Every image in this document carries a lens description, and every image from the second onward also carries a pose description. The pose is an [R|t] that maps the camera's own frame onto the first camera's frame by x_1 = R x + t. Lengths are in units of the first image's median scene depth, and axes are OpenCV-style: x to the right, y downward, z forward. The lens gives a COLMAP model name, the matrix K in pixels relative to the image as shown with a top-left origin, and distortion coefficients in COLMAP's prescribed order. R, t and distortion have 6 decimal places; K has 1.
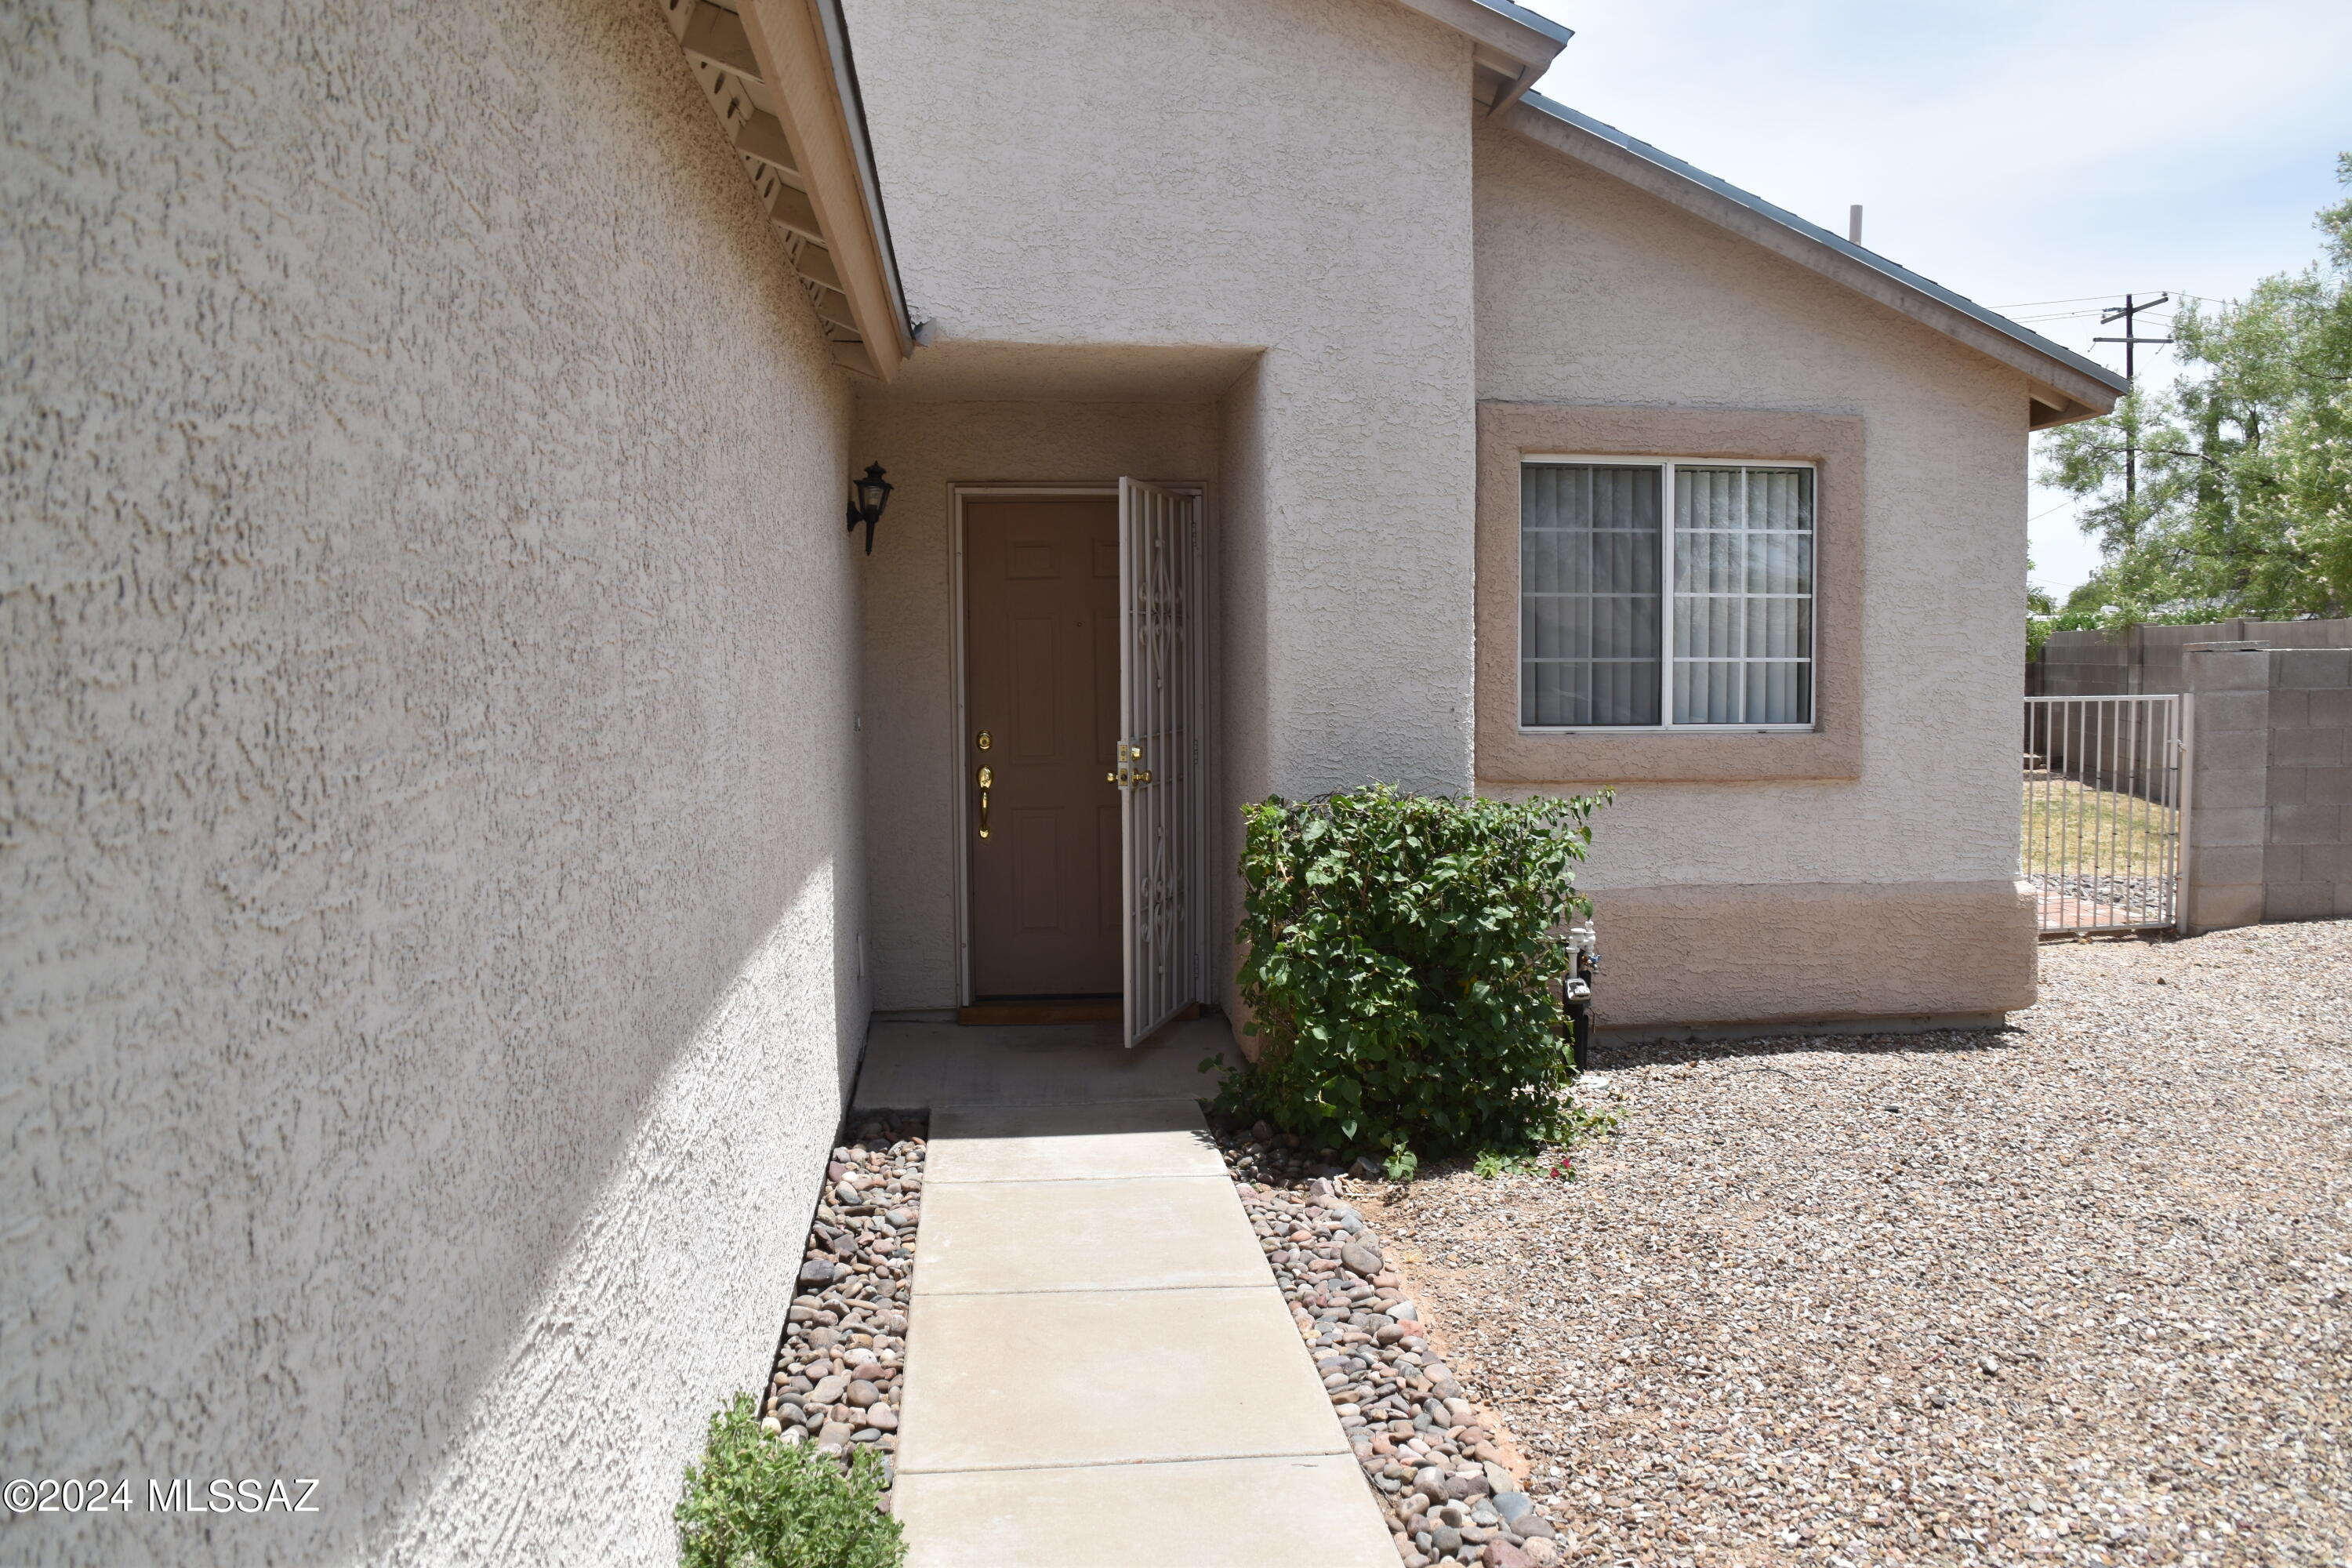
lens RADIAL K [[1936.1, 0, 1177.2], [0, 1936.1, 813.6], [0, 0, 1]] dist [-0.164519, 0.143851]
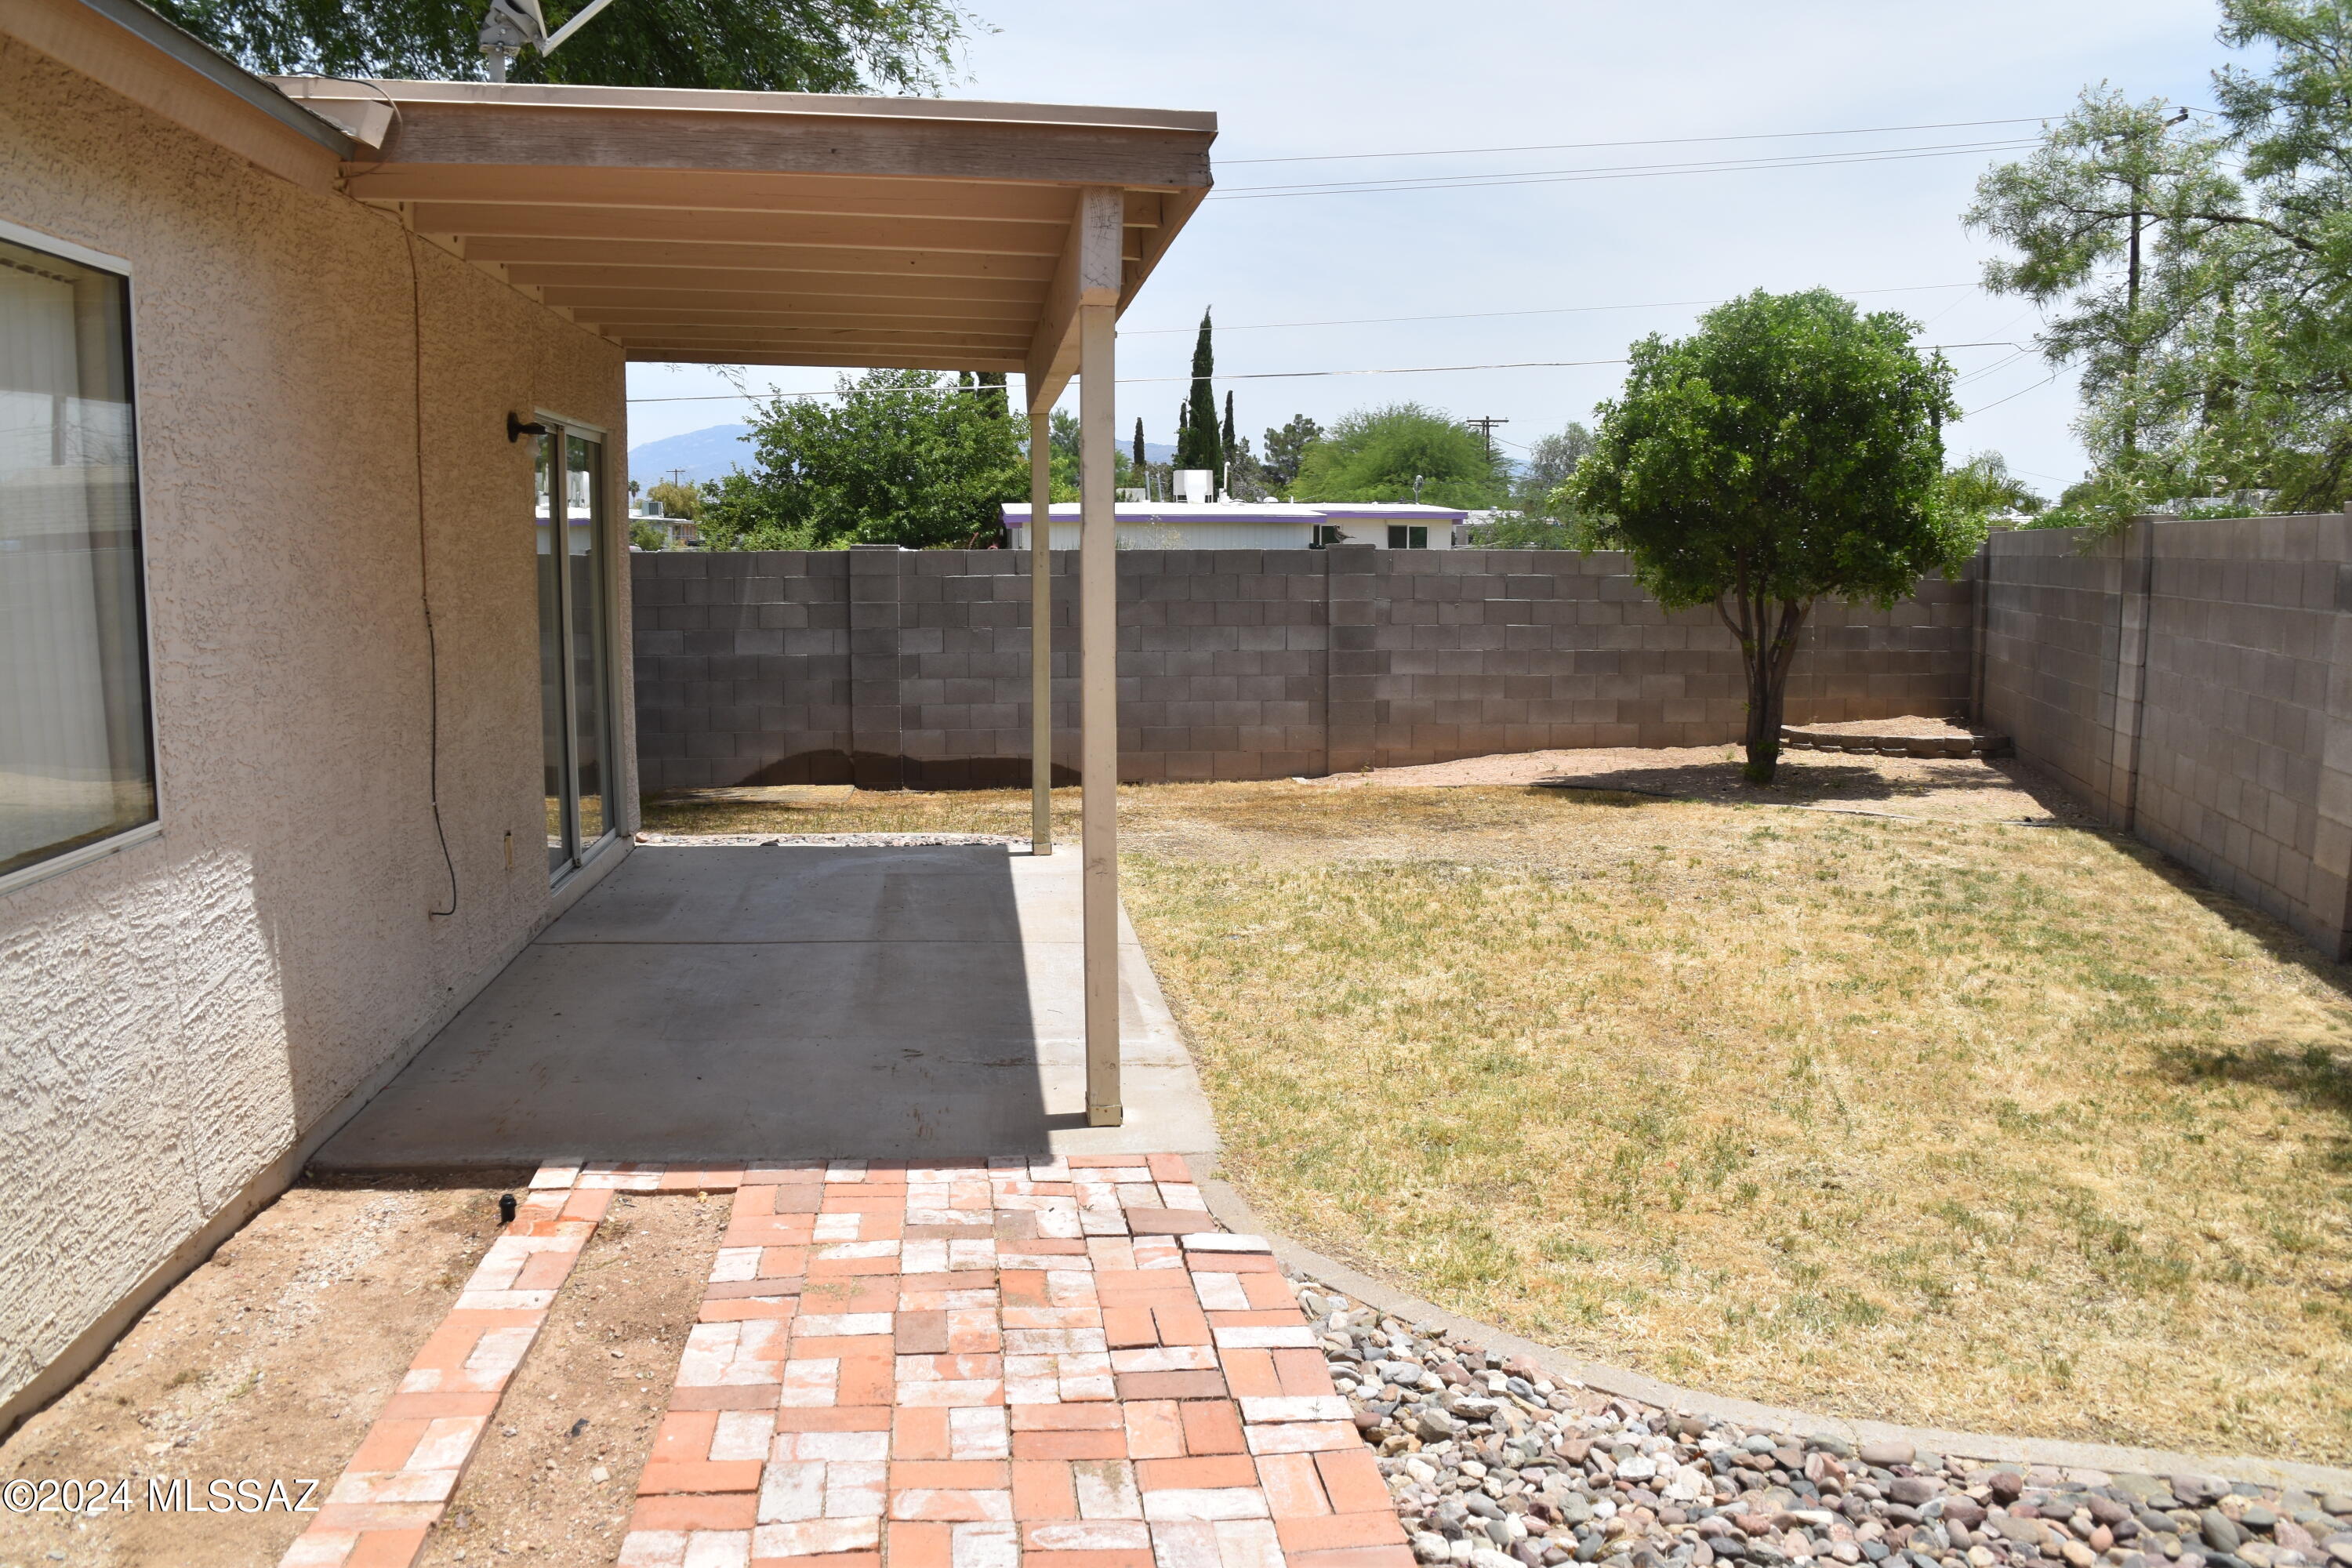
lens RADIAL K [[1846.3, 0, 1175.6], [0, 1846.3, 807.0], [0, 0, 1]] dist [-0.178131, 0.125411]
pose [[0.999748, 0.006900, -0.021375, 0.226041], [-0.005662, 0.998335, 0.057412, -0.041725], [0.021735, -0.057276, 0.998122, 0.441478]]
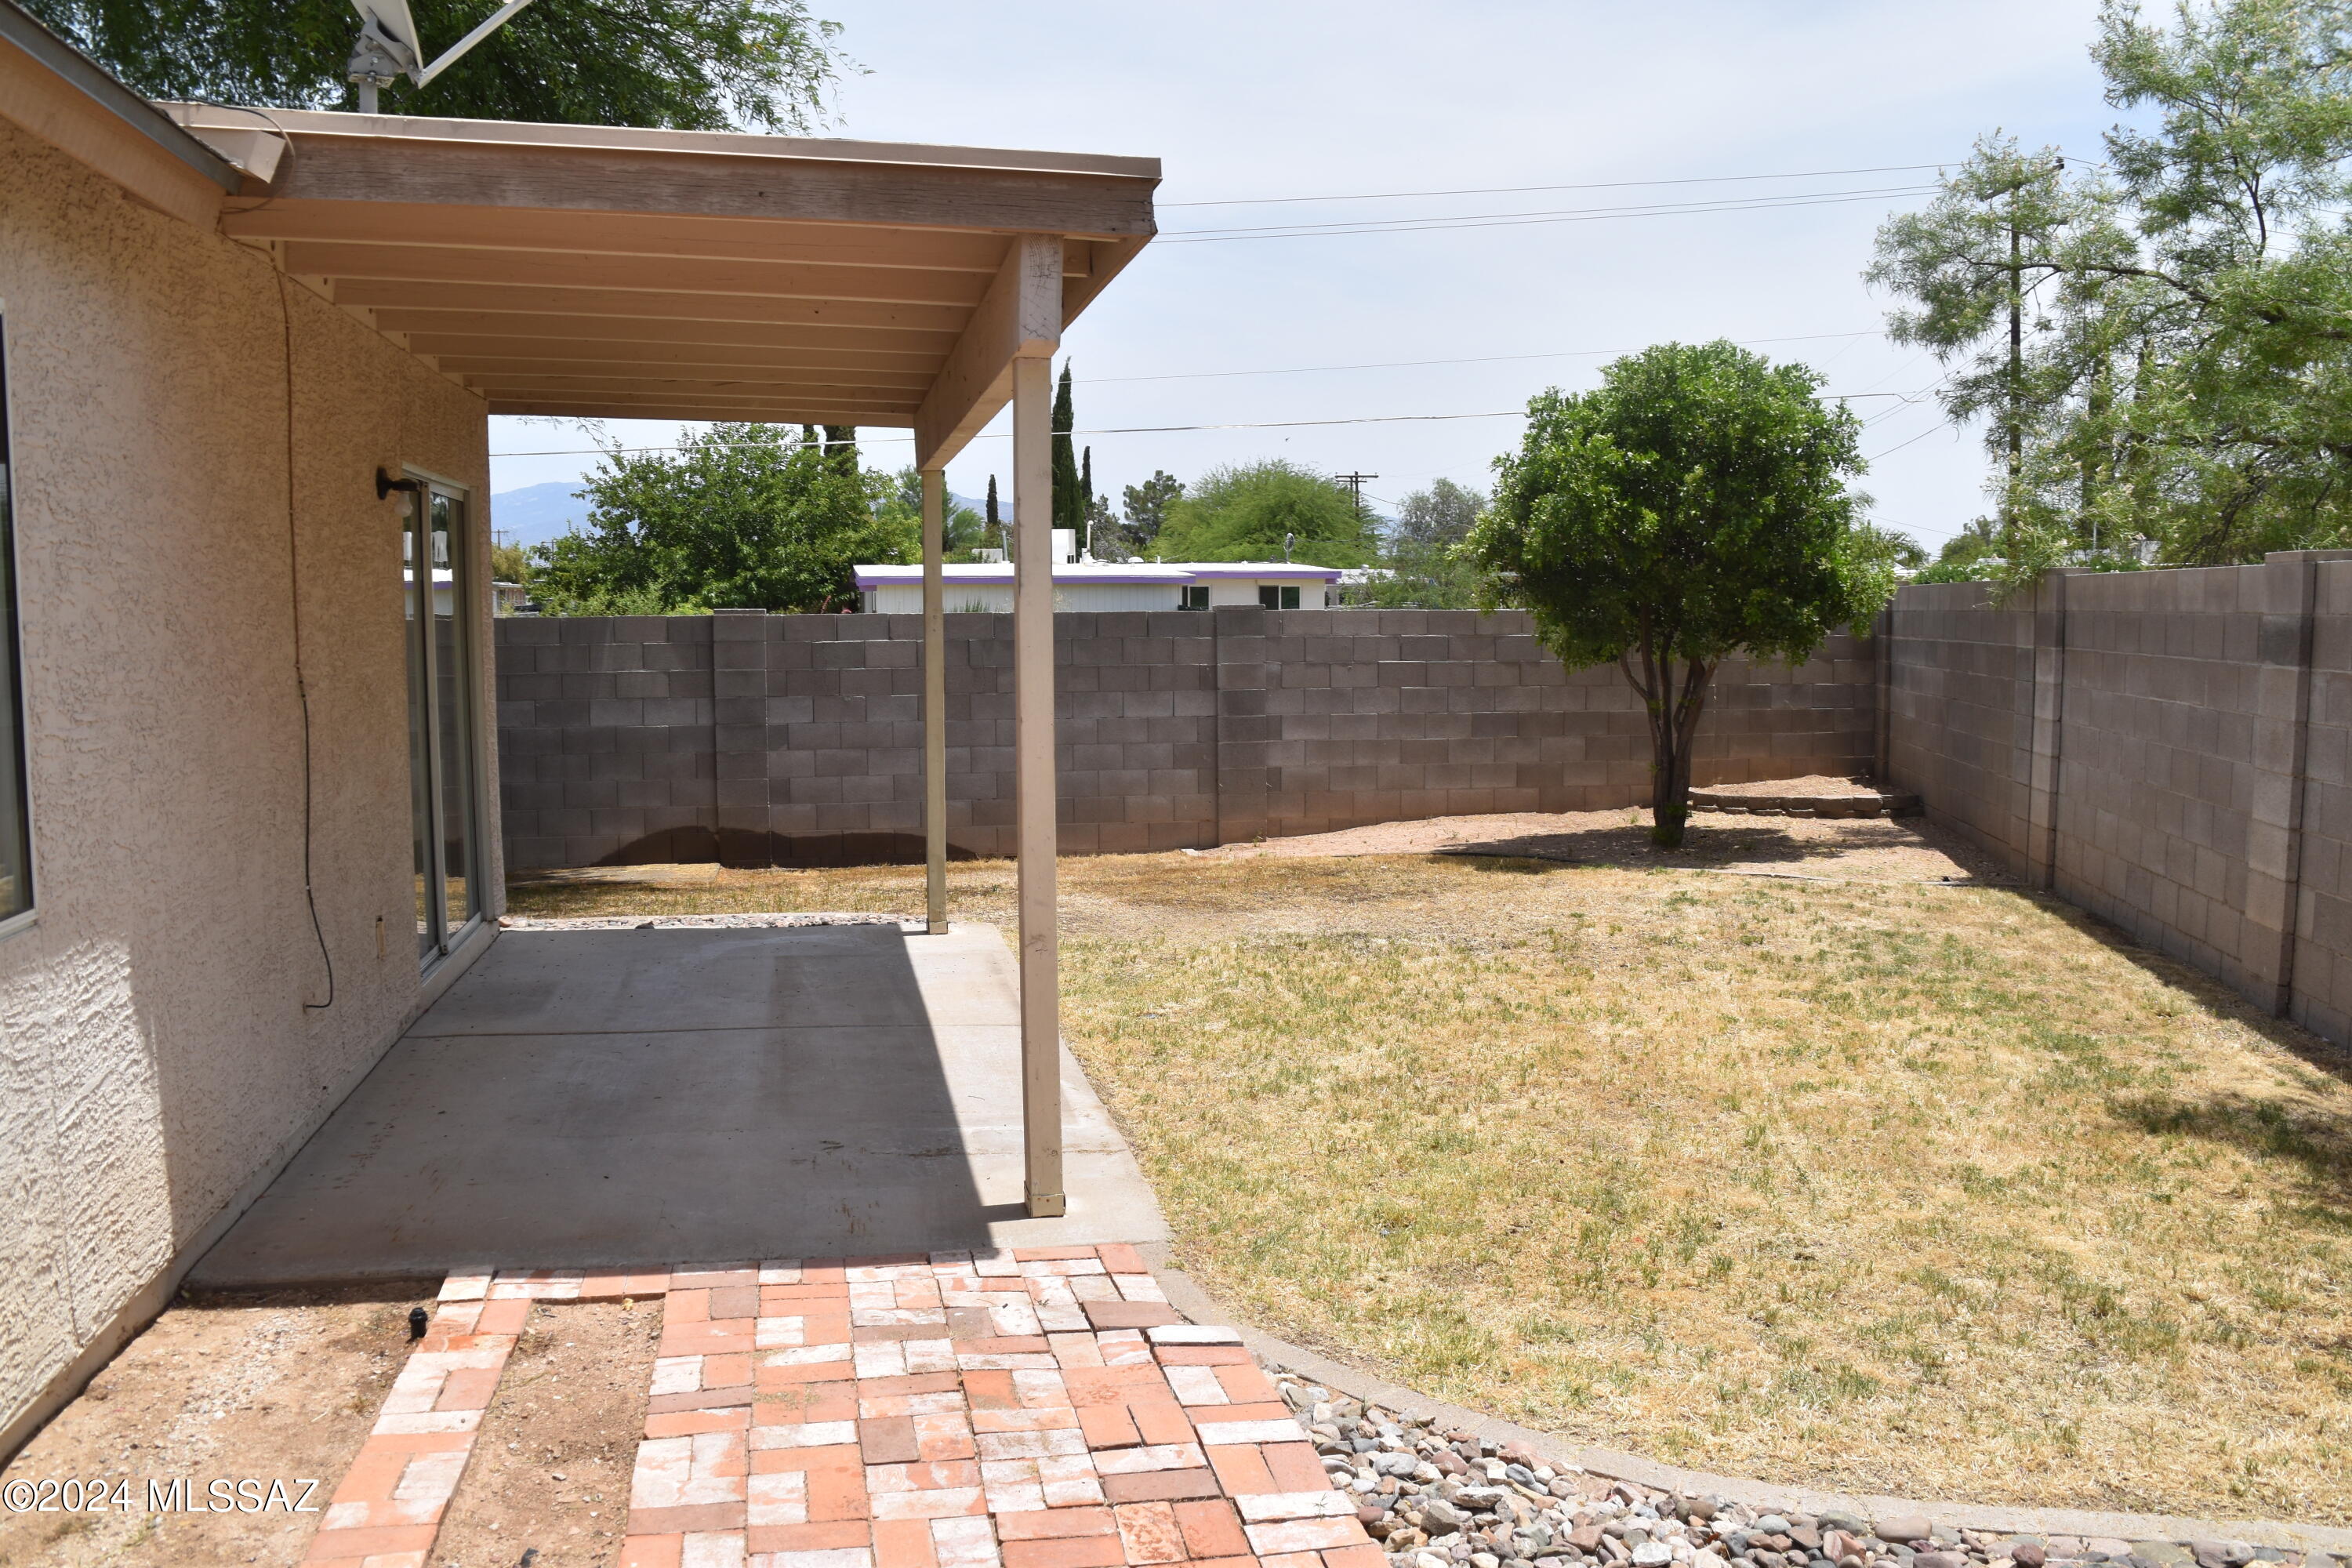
lens RADIAL K [[1936.1, 0, 1177.2], [0, 1936.1, 813.6], [0, 0, 1]] dist [-0.164519, 0.143851]
pose [[0.998294, -0.006613, 0.058014, 0.214278], [0.005325, 0.999737, 0.022325, -0.041584], [-0.058147, -0.021978, 0.998066, 0.440213]]
